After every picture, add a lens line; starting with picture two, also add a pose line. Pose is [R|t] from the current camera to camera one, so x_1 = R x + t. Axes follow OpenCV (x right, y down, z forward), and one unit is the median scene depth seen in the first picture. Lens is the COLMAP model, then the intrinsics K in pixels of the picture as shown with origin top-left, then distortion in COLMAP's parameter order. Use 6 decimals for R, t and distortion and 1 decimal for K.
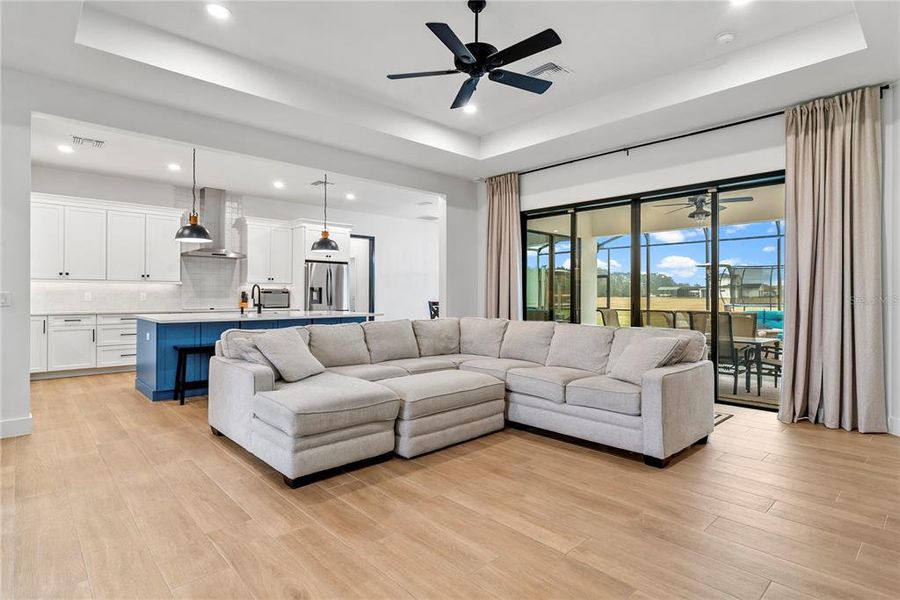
lens RADIAL K [[462.8, 0, 454.5], [0, 462.8, 292.3], [0, 0, 1]] dist [-0.006075, -0.000255]
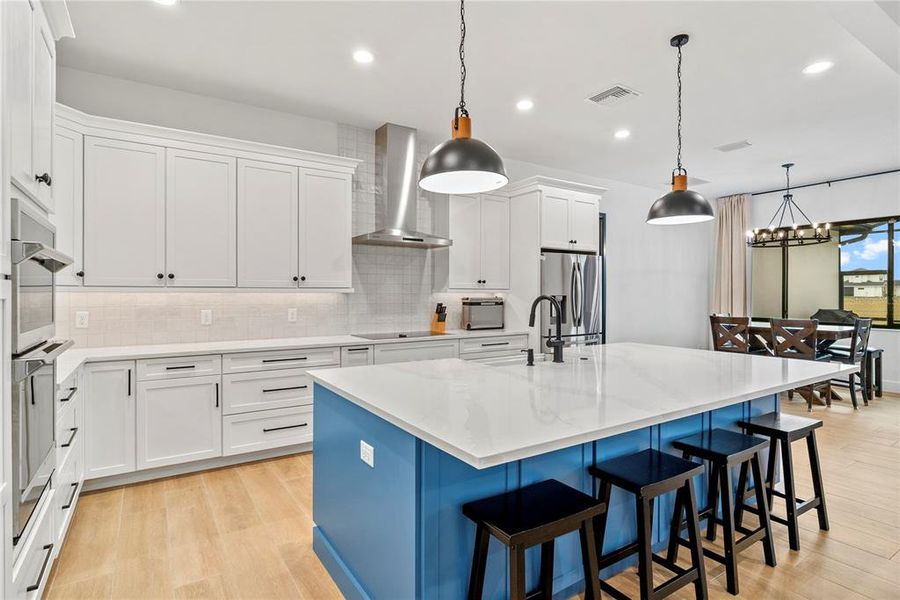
lens RADIAL K [[462.8, 0, 452.9], [0, 462.8, 294.2], [0, 0, 1]] dist [-0.006075, -0.000255]
pose [[0.985426, -0.004767, -0.170035, -0.412445], [0.005223, 0.999984, 0.002232, -0.018077], [0.170022, -0.003087, 0.985435, 0.508467]]
